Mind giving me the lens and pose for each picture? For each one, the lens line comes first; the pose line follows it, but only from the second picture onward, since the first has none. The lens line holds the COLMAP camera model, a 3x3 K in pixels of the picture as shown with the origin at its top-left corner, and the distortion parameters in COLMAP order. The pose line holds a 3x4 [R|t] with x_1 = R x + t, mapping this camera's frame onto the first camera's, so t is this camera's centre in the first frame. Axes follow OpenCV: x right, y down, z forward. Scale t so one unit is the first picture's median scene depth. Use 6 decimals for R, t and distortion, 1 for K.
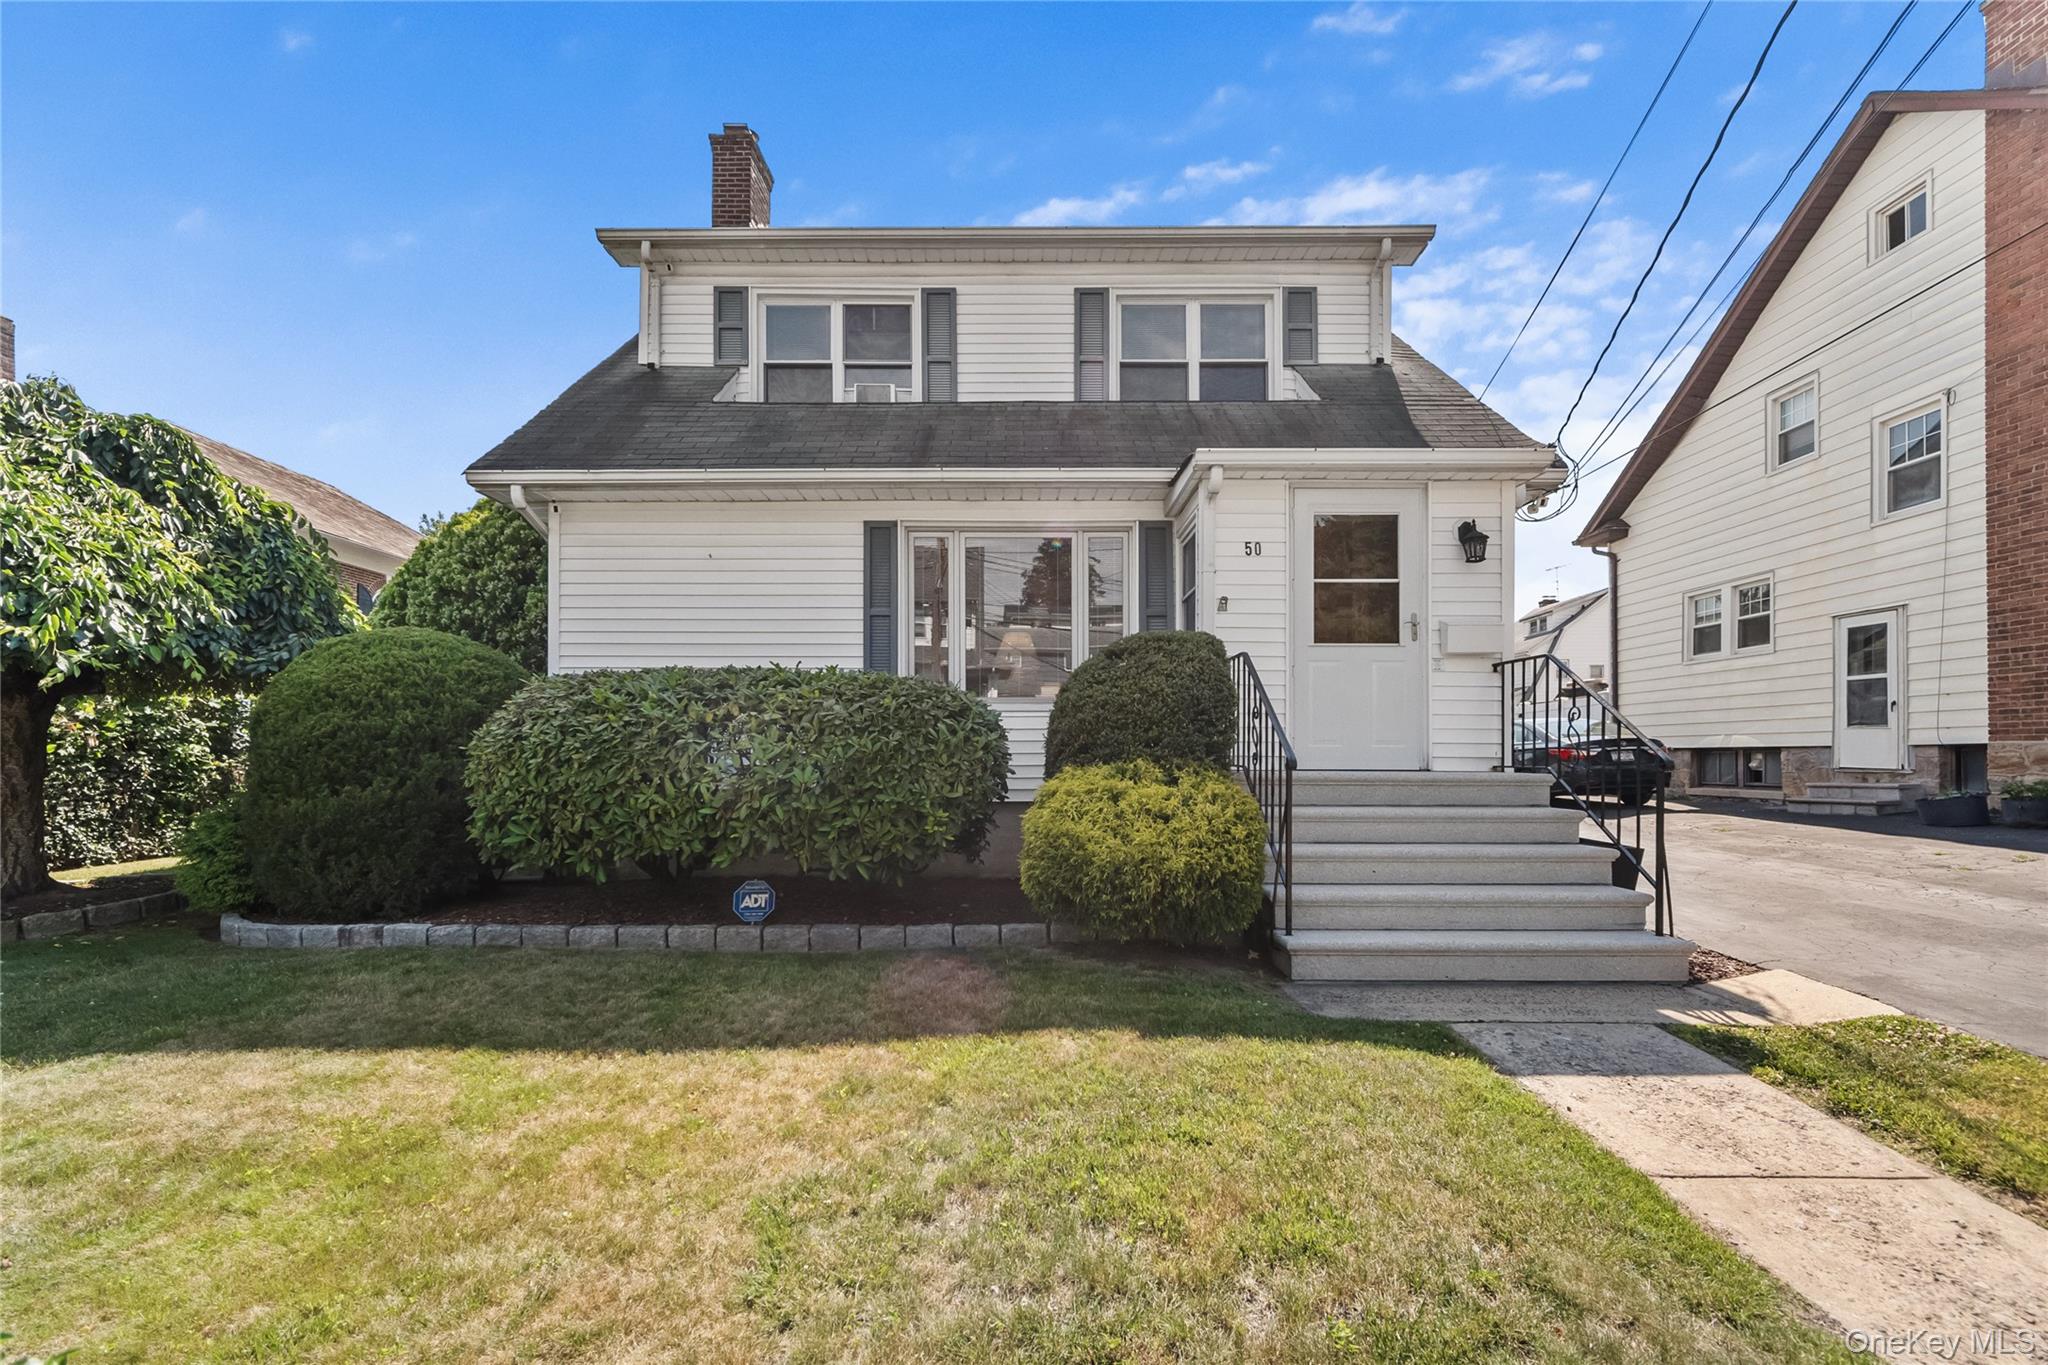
lens RADIAL K [[838.0, 0, 1025.9], [0, 838.0, 757.2], [0, 0, 1]] dist [-0.000282, -0.000039]
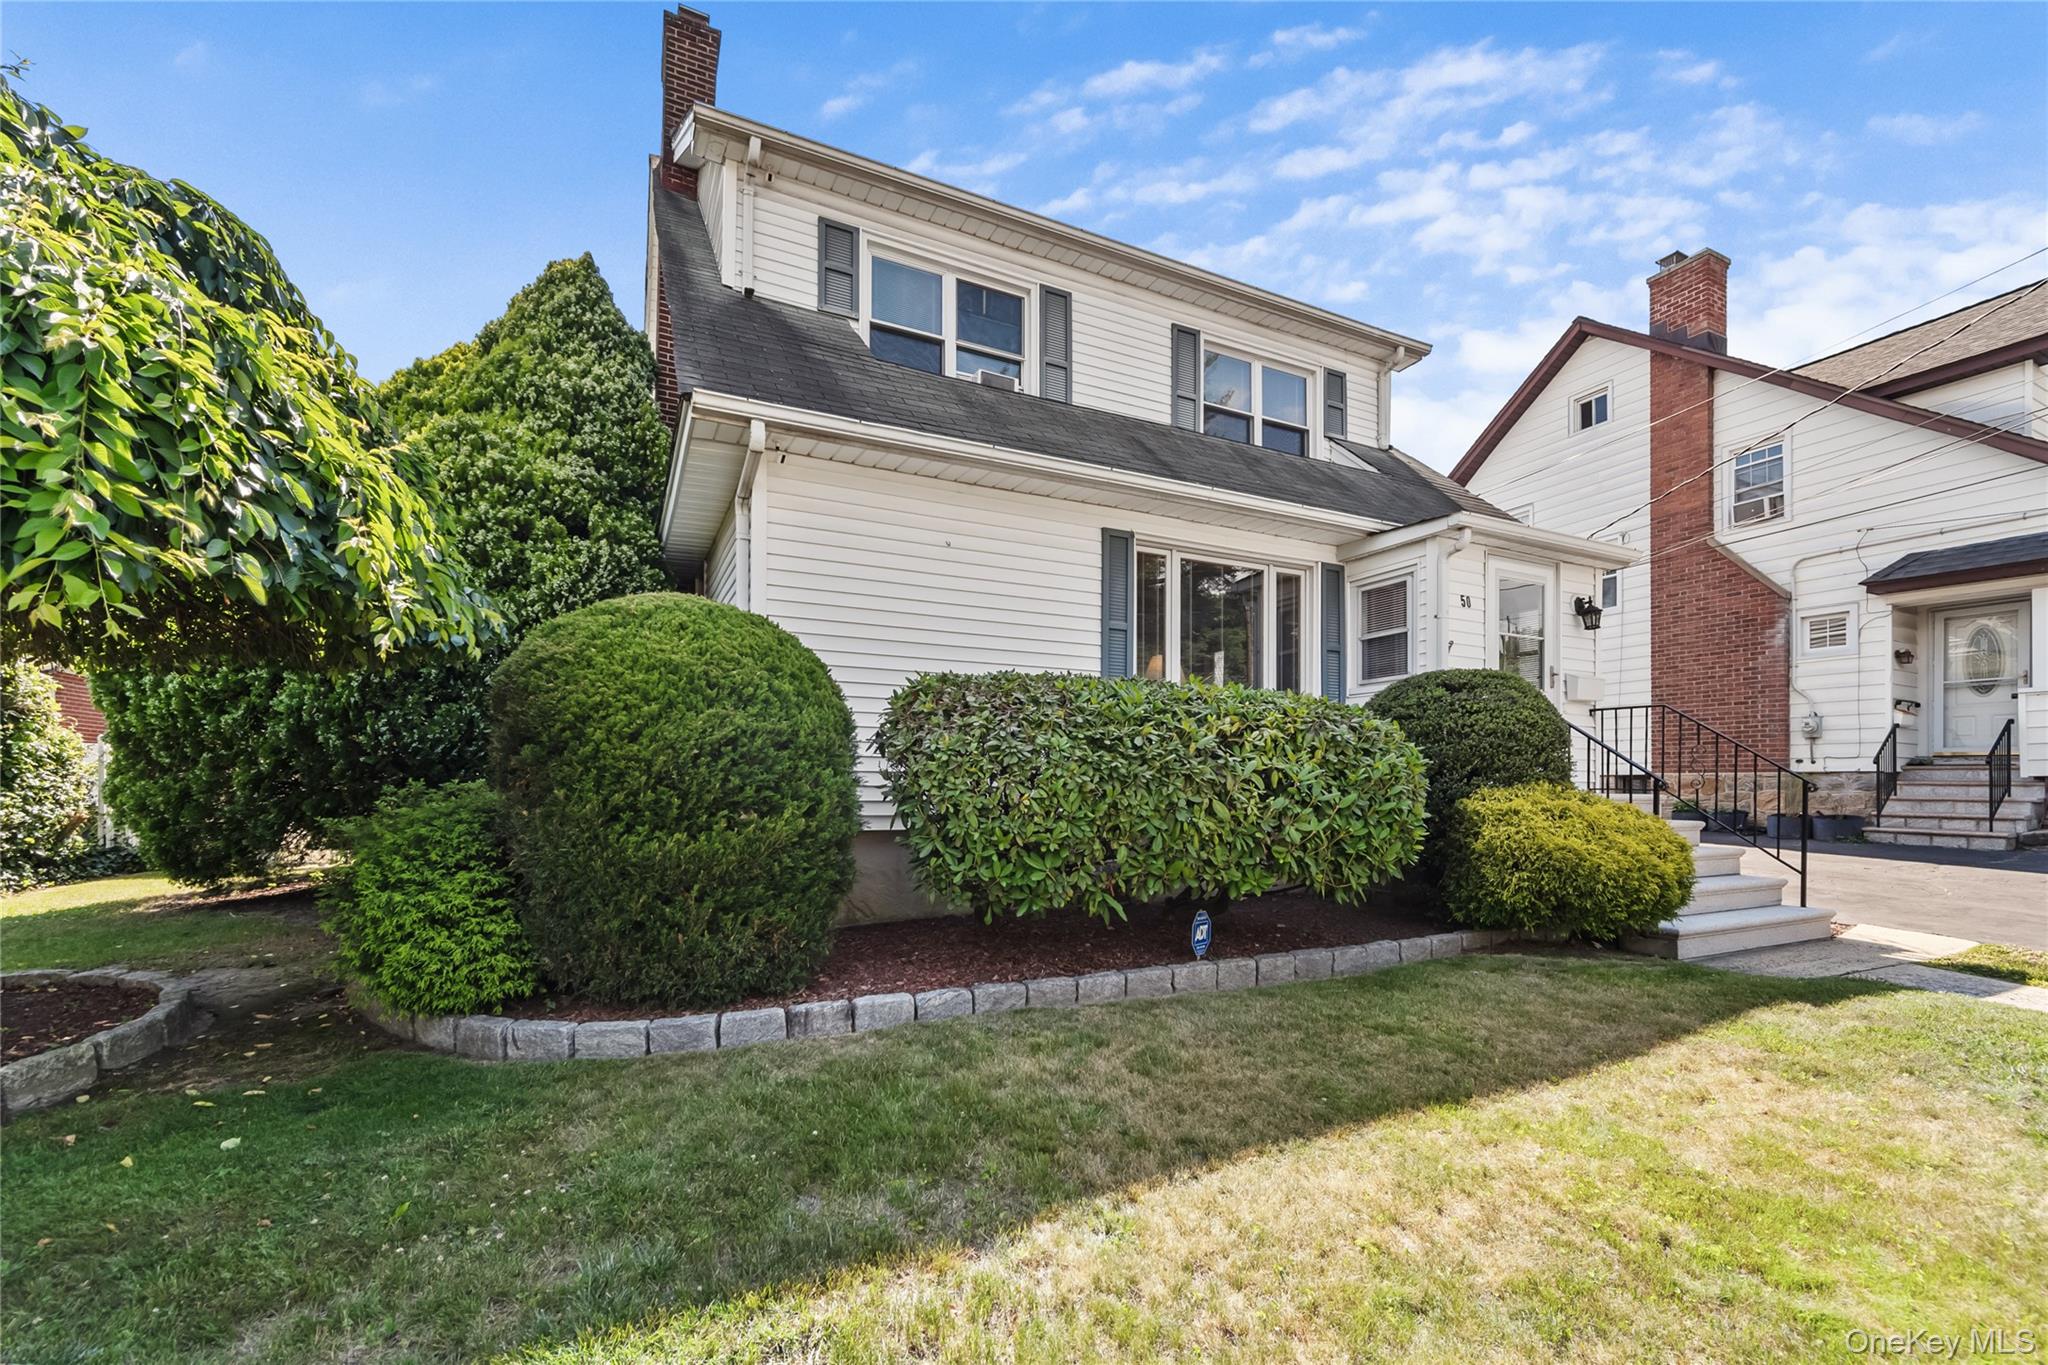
lens RADIAL K [[840.0, 0, 1022.8], [0, 840.0, 780.4], [0, 0, 1]] dist [-0.000690, -0.000002]
pose [[0.899162, 0.005255, 0.437584, -0.554377], [-0.005570, 0.999984, -0.000562, 0.002667], [-0.437580, -0.001932, 0.899177, 0.153485]]
